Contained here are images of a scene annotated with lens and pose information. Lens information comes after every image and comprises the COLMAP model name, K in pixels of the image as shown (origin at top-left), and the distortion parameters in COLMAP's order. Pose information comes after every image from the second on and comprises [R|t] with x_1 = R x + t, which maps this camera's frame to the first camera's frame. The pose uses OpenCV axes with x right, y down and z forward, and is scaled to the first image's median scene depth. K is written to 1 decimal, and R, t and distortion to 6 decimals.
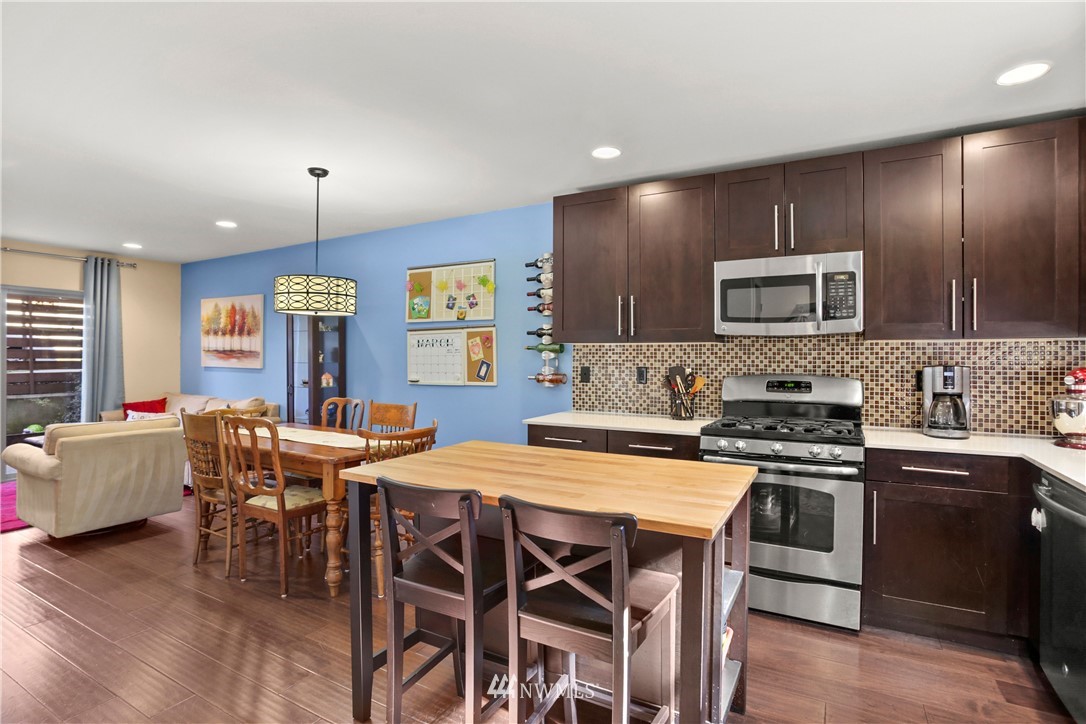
lens RADIAL K [[542.0, 0, 543.0], [0, 542.0, 362.0], [0, 0, 1]] dist [-0.073403, 0.031020]
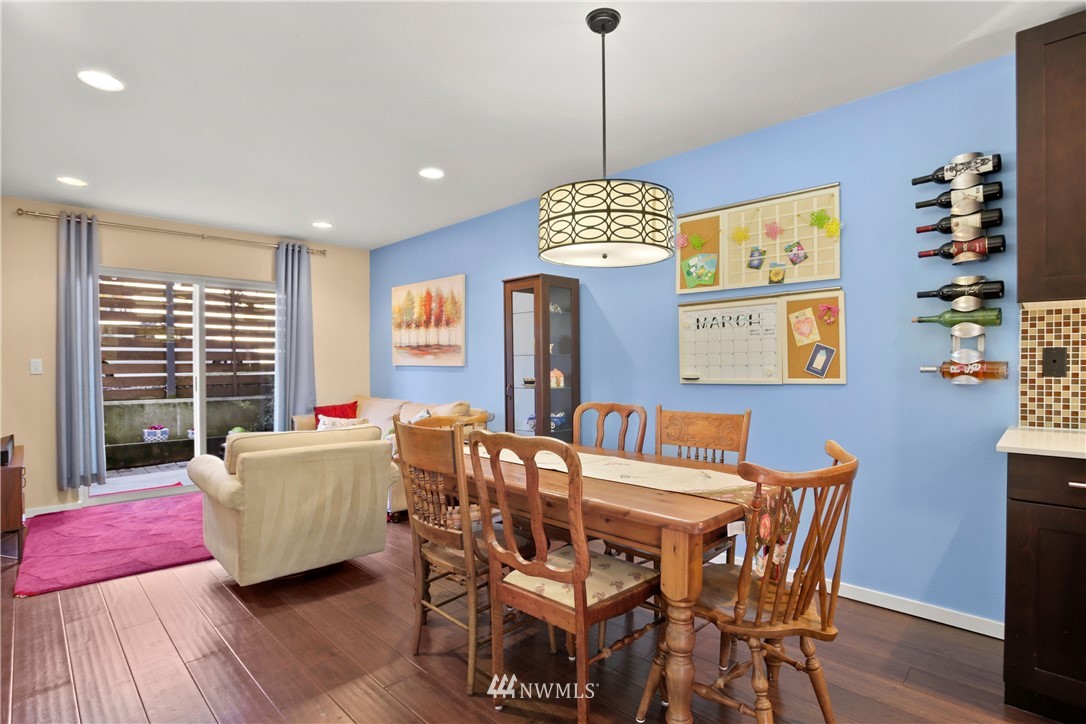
lens RADIAL K [[542.0, 0, 543.0], [0, 542.0, 362.0], [0, 0, 1]] dist [-0.073403, 0.031020]
pose [[0.964922, -0.009547, -0.262365, -0.262230], [0.006223, 0.999890, -0.013497, 0.024369], [0.262464, 0.011391, 0.964874, 0.316063]]
